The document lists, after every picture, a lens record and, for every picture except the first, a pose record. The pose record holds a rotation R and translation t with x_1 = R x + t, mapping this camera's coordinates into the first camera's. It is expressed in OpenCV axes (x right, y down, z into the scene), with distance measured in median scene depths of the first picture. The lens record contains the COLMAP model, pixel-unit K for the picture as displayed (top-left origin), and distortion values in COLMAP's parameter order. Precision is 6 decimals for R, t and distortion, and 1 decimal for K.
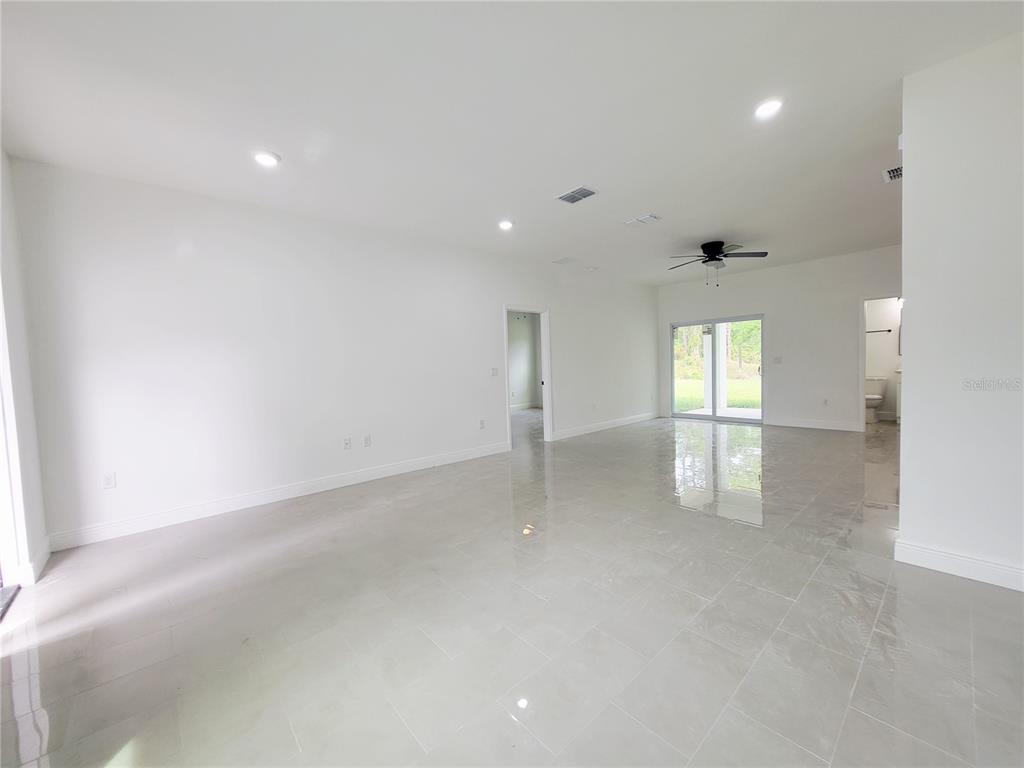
lens RADIAL K [[404.3, 0, 508.3], [0, 404.3, 385.1], [0, 0, 1]] dist [-0.001053, -0.000176]
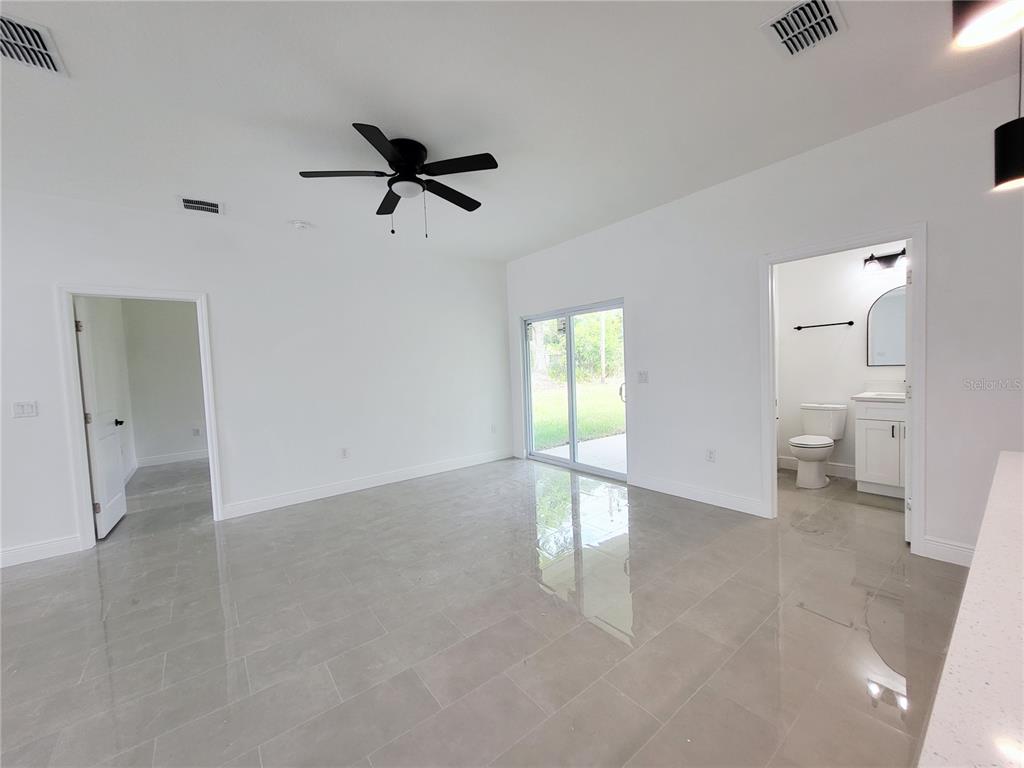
lens RADIAL K [[404.3, 0, 508.3], [0, 404.3, 385.1], [0, 0, 1]] dist [-0.001053, -0.000176]
pose [[0.997833, -0.003948, -0.065672, 0.455822], [0.003988, 0.999992, 0.000476, -0.045405], [0.065669, -0.000737, 0.997841, 0.366387]]
